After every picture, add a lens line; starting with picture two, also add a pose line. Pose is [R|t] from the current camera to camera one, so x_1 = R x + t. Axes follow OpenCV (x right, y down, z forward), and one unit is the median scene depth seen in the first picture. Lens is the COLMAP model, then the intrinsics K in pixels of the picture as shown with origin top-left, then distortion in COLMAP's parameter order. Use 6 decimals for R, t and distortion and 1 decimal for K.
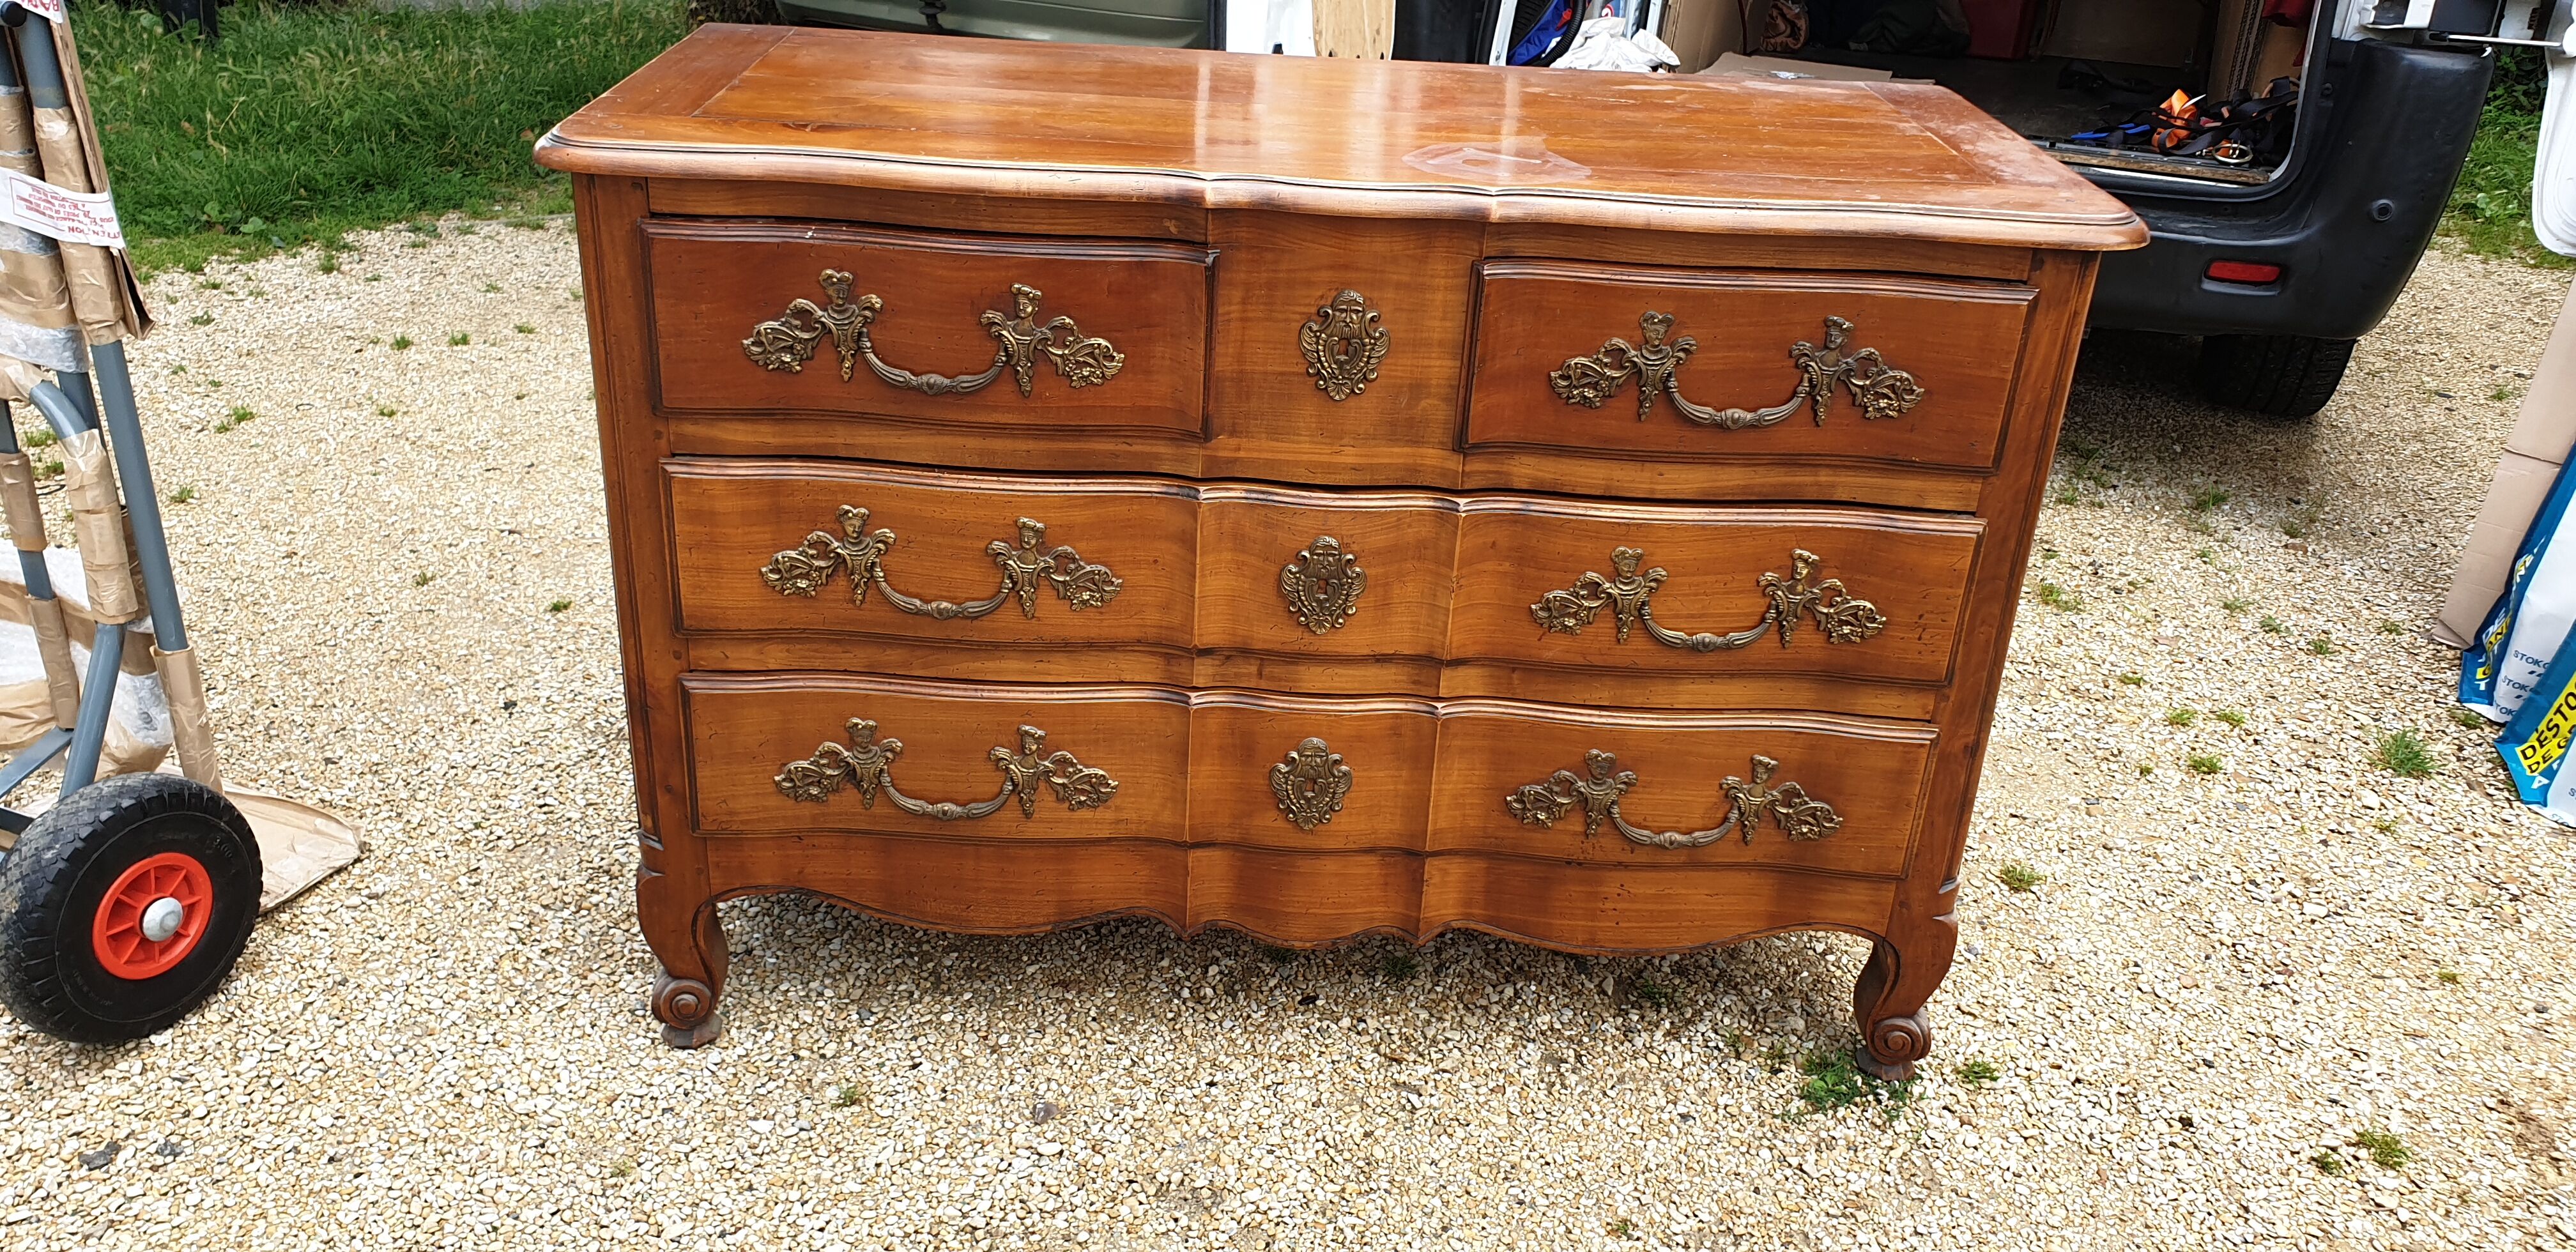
lens RADIAL K [[2001.7, 0, 1290.9], [0, 2001.7, 610.1], [0, 0, 1]] dist [-0.079215, 0.096695]
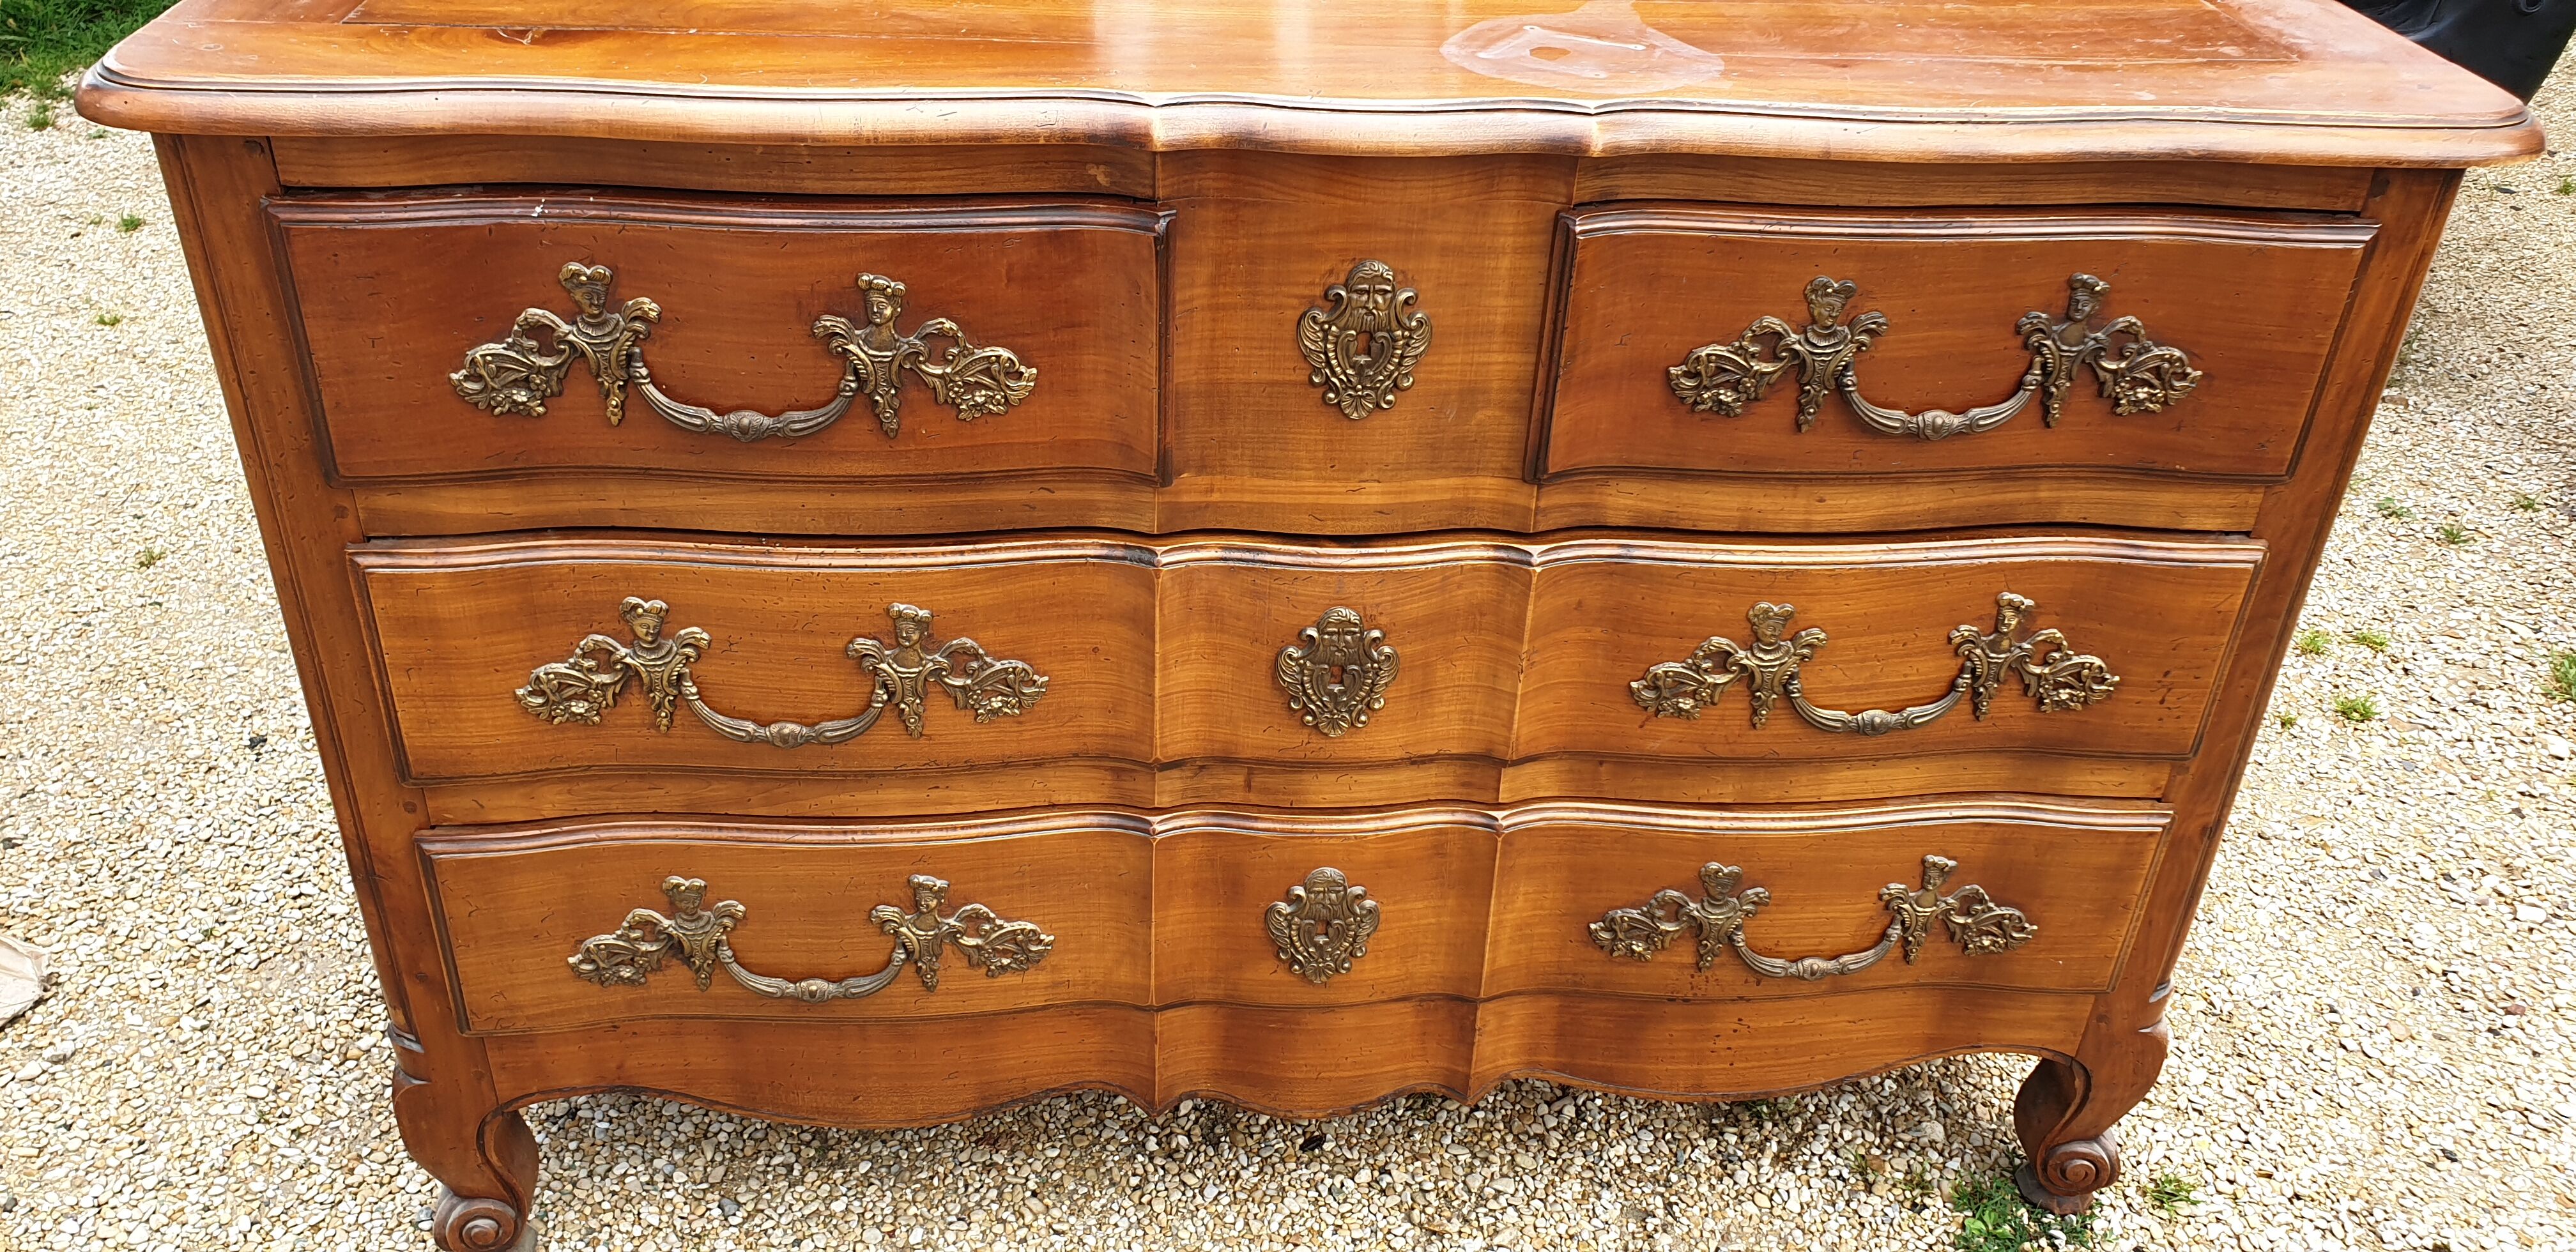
lens RADIAL K [[2001.7, 0, 1289.3], [0, 2001.7, 602.0], [0, 0, 1]] dist [-0.079215, 0.096695]
pose [[0.997763, -0.045293, 0.049175, -0.030600], [0.039436, 0.992680, 0.114153, -0.106340], [-0.053986, -0.111958, 0.992245, 0.283297]]
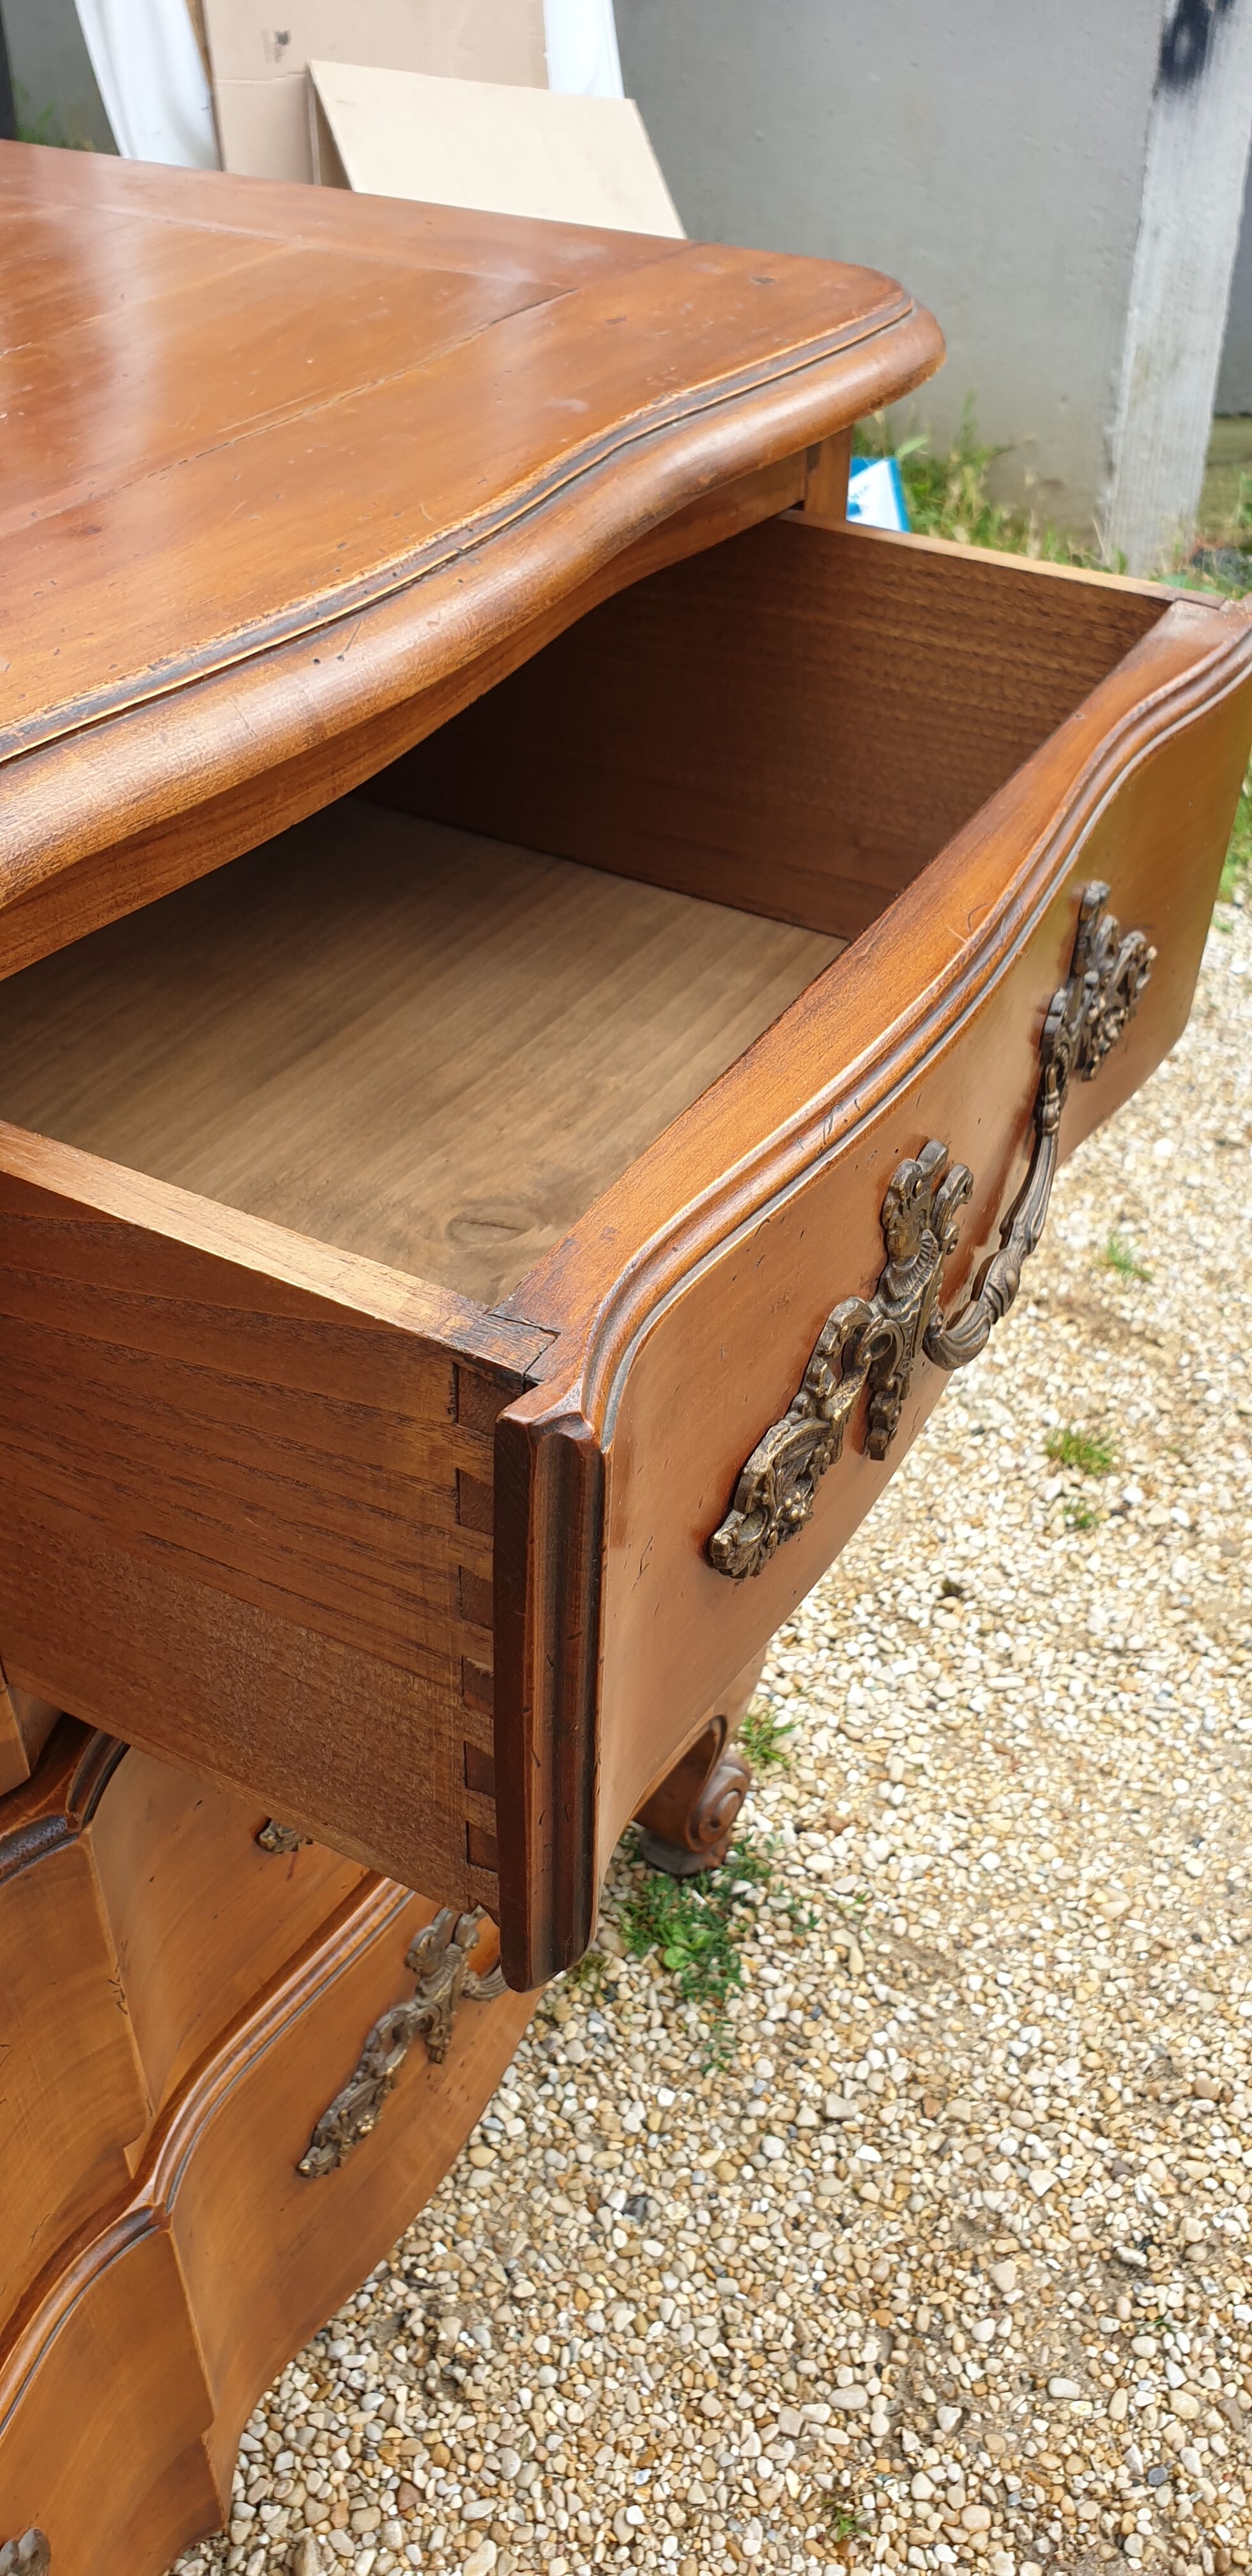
lens RADIAL K [[2001.7, 0, 630.4], [0, 2001.7, 1271.8], [0, 0, 1]] dist [-0.079215, 0.096695]
pose [[0.486163, -0.572552, 0.660174, -0.016222], [0.363928, 0.819487, 0.442716, -0.203908], [-0.794482, 0.025024, 0.606772, 0.667983]]
